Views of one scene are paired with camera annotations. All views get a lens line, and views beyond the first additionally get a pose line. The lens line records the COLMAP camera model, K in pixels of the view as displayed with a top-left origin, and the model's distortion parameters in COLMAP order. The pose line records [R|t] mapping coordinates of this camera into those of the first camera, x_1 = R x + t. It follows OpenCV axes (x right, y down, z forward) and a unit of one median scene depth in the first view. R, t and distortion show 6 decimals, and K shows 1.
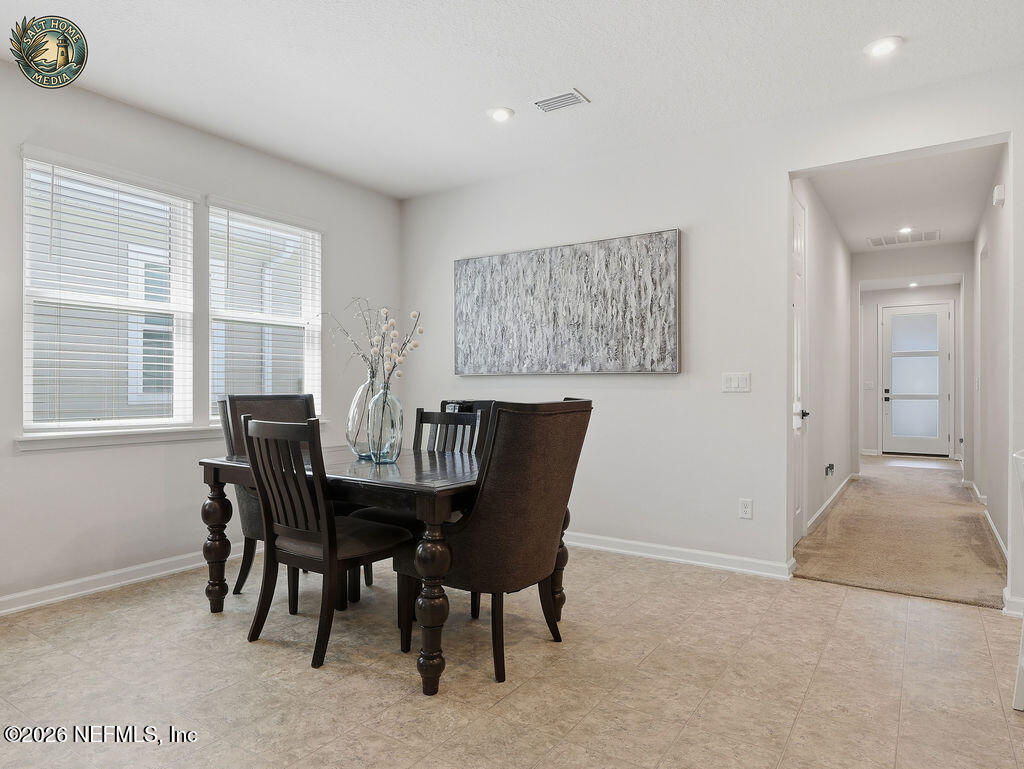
lens RADIAL K [[627.9, 0, 512.0], [0, 627.9, 384.5], [0, 0, 1]] dist [-0.000949, -0.001718]
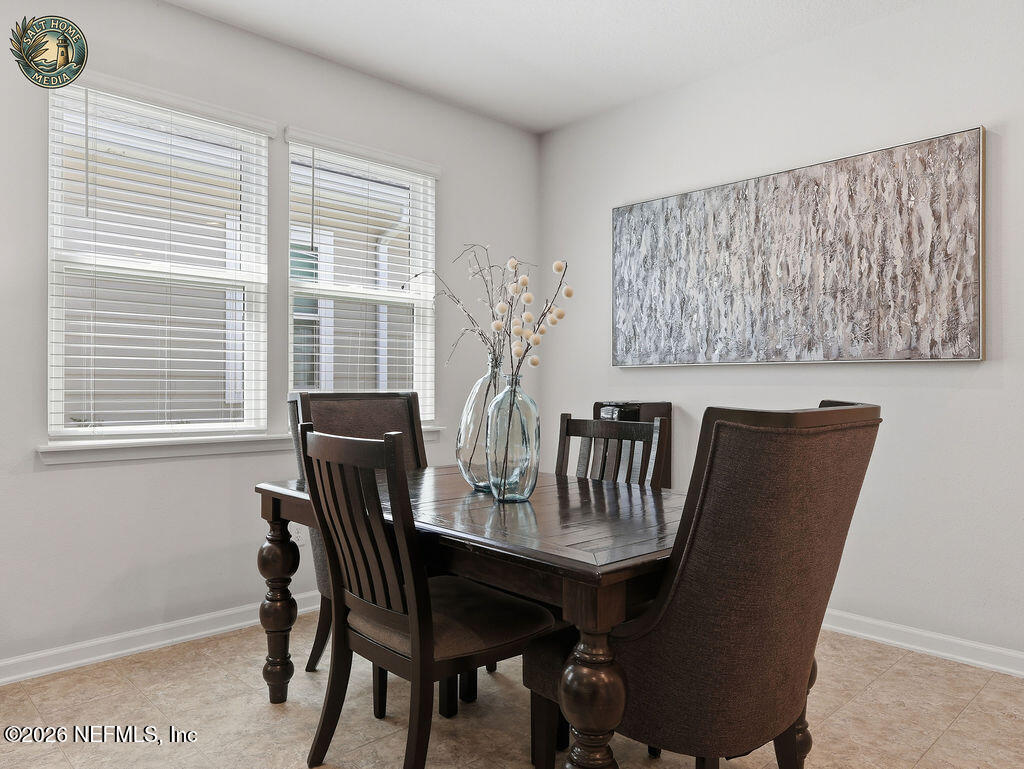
lens RADIAL K [[704.9, 0, 512.0], [0, 704.9, 384.5], [0, 0, 1]] dist [-0.000711, -0.001524]
pose [[0.976716, 0.002921, -0.214517, -0.040792], [-0.002184, 0.999991, 0.003672, 0.003679], [0.214526, -0.003118, 0.976713, 0.248758]]
